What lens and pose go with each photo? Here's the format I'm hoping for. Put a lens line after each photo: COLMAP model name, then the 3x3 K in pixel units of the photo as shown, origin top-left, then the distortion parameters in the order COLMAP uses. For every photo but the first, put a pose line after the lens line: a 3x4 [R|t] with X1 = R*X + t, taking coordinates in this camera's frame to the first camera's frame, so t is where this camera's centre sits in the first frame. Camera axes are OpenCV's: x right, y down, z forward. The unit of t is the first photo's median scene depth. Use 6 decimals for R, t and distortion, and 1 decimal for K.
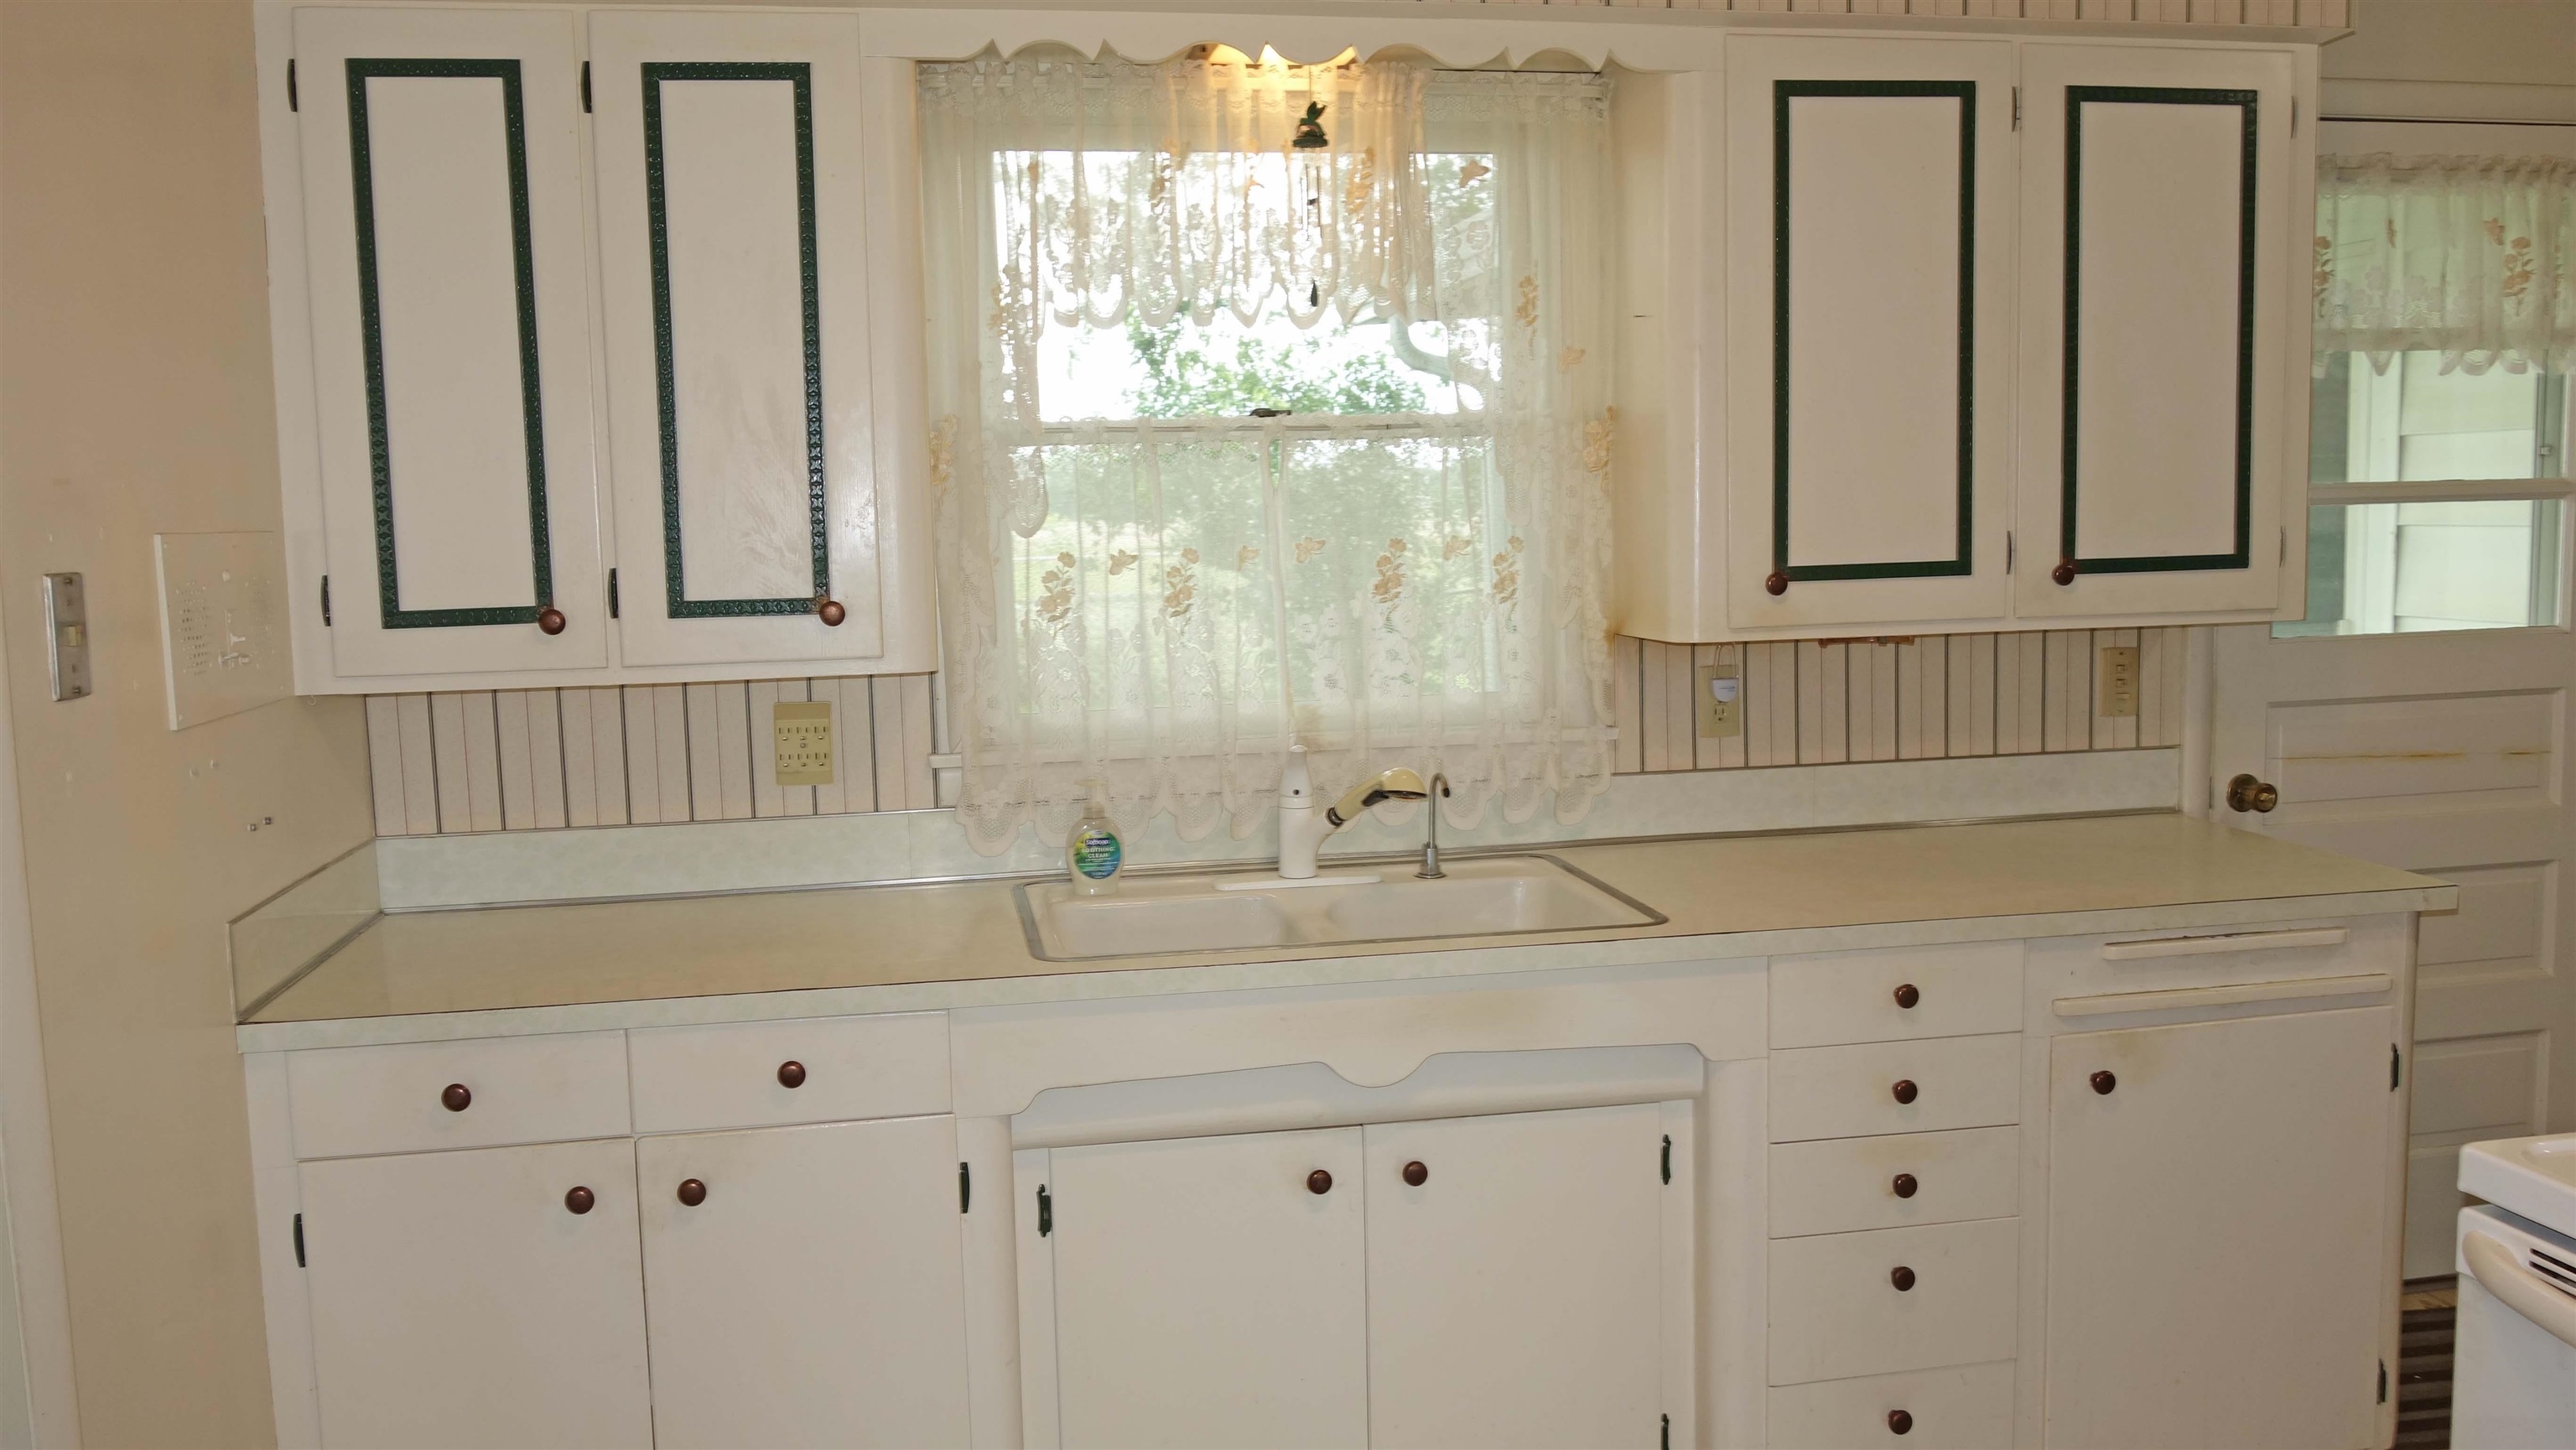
lens RADIAL K [[2067.4, 0, 1288.0], [0, 2067.4, 725.0], [0, 0, 1]] dist [-0.033823, -0.002654]
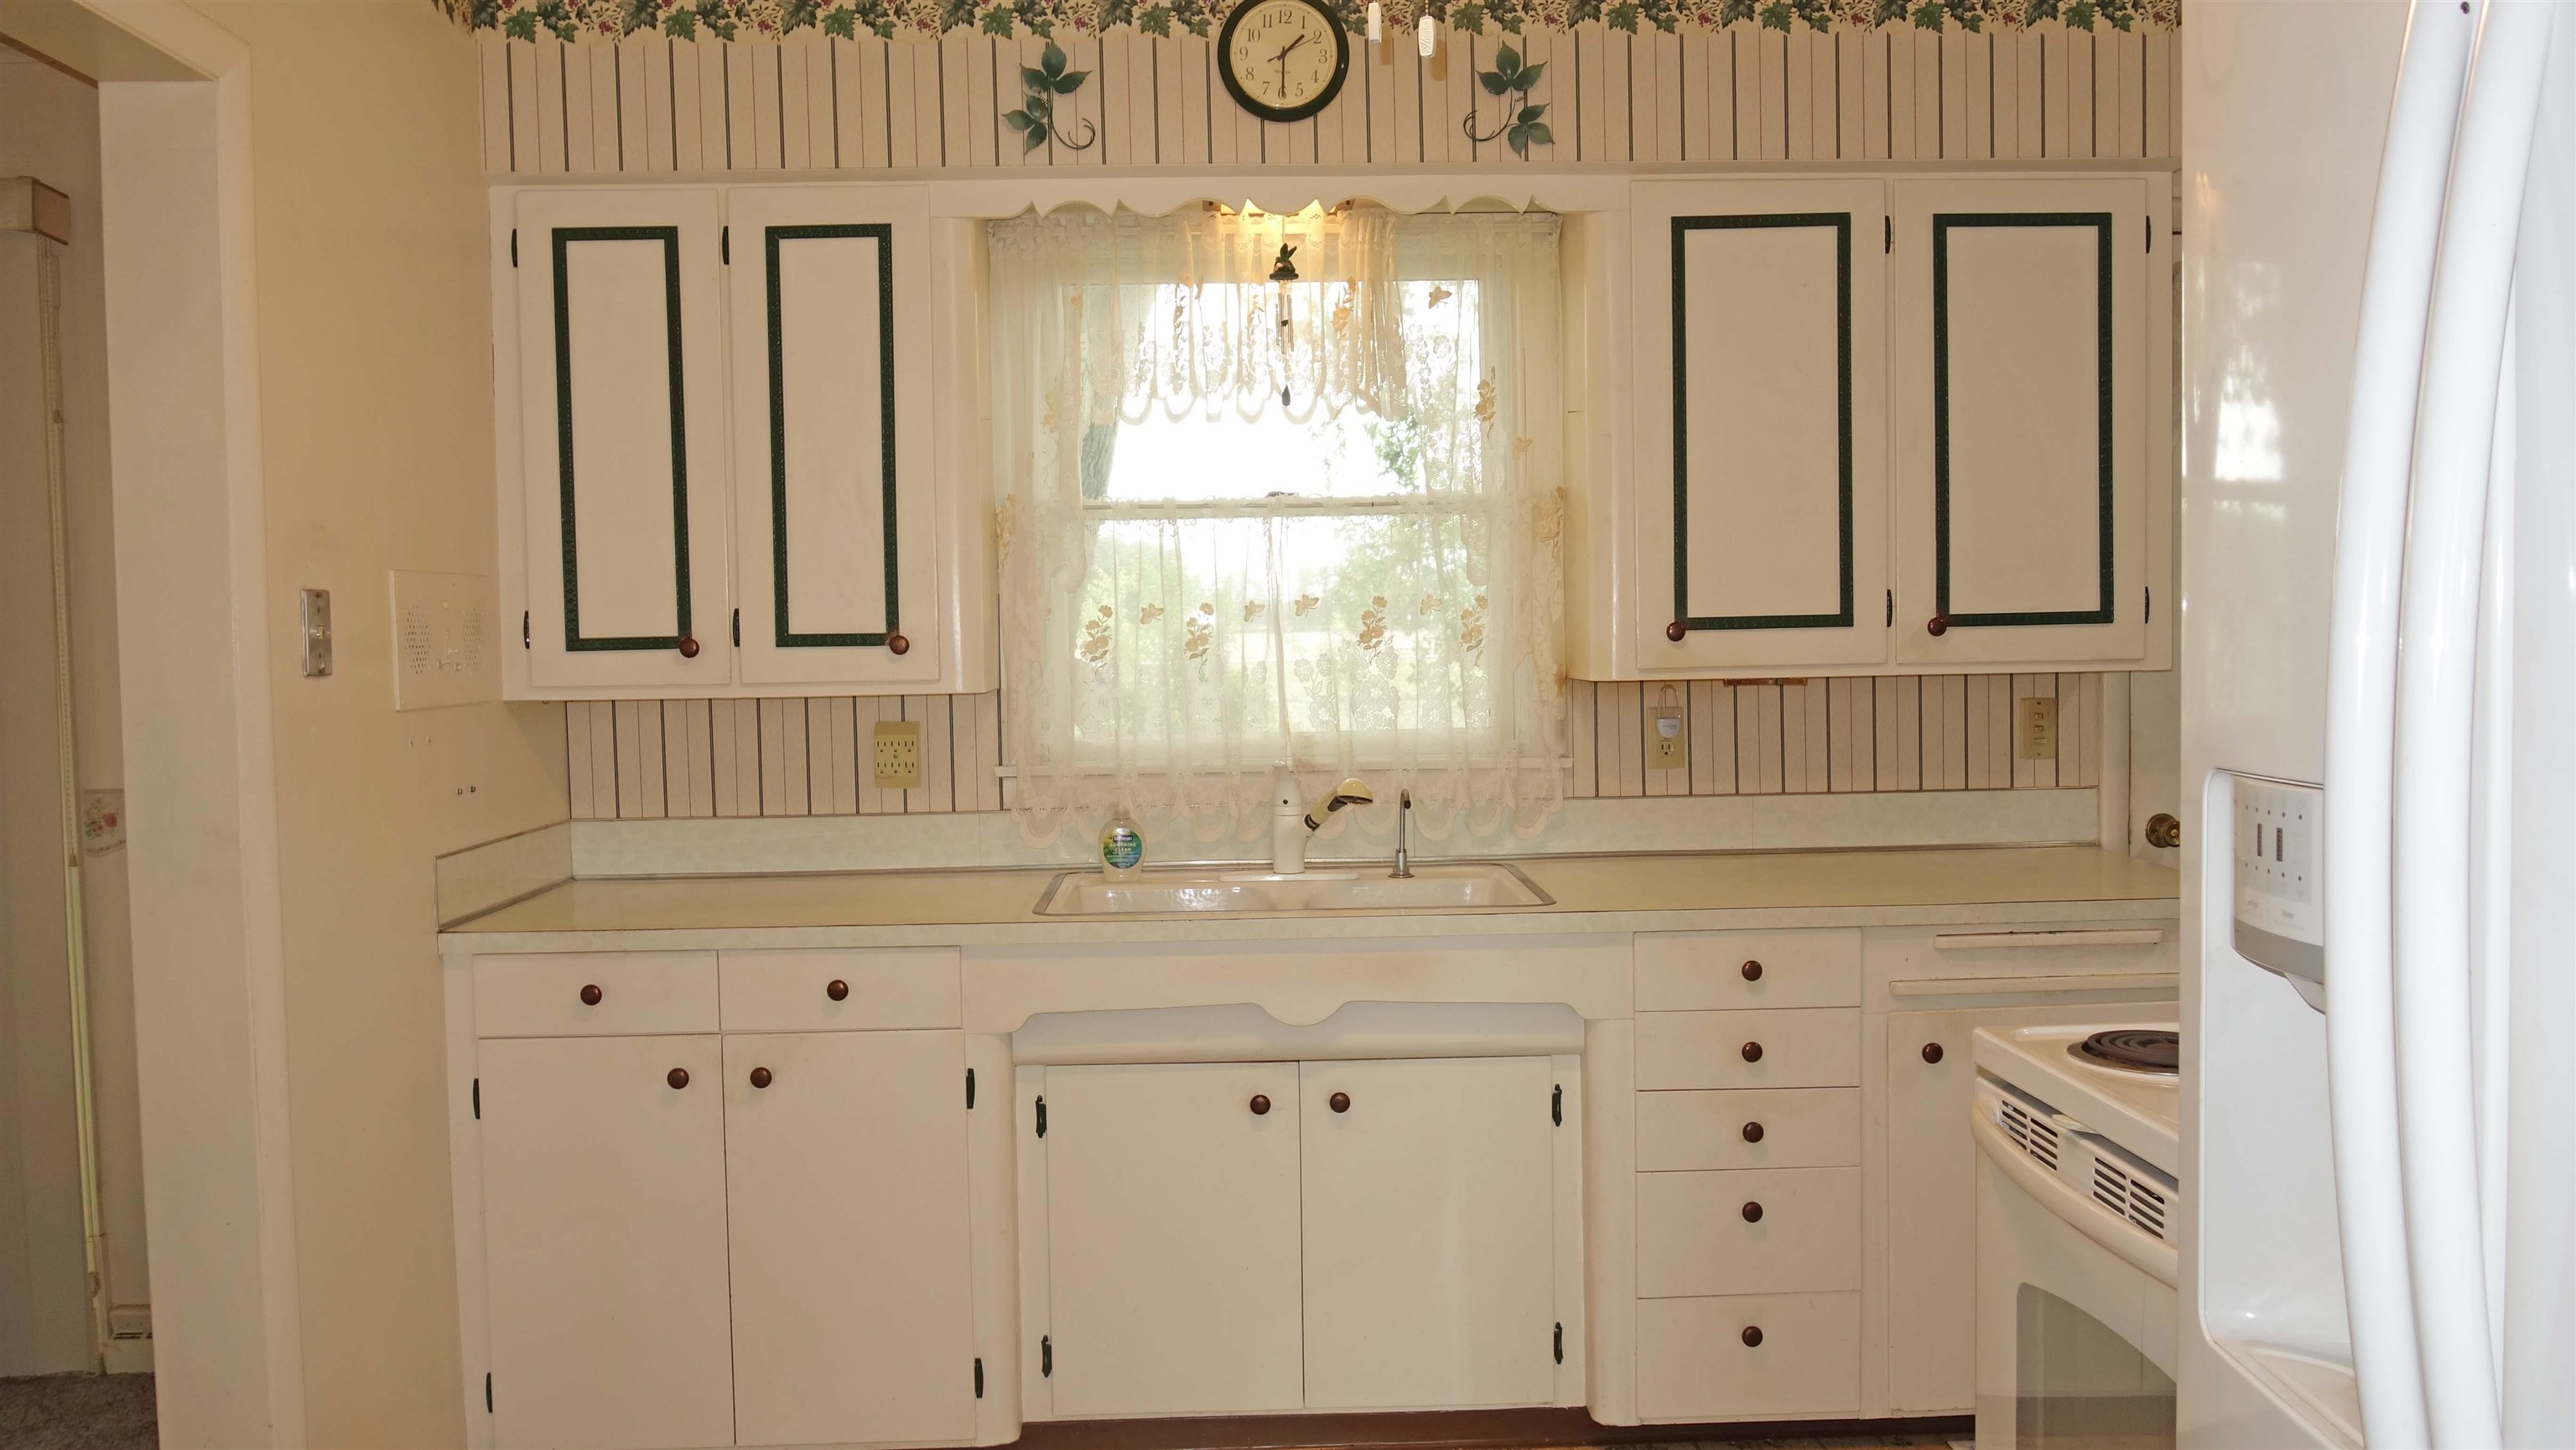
lens RADIAL K [[2067.4, 0, 1288.0], [0, 2067.4, 725.0], [0, 0, 1]] dist [-0.033823, -0.002654]
pose [[0.988083, 0.013339, -0.153342, 0.198128], [-0.021818, 0.998316, -0.053743, 0.054508], [0.152367, 0.056448, 0.986711, -0.210909]]
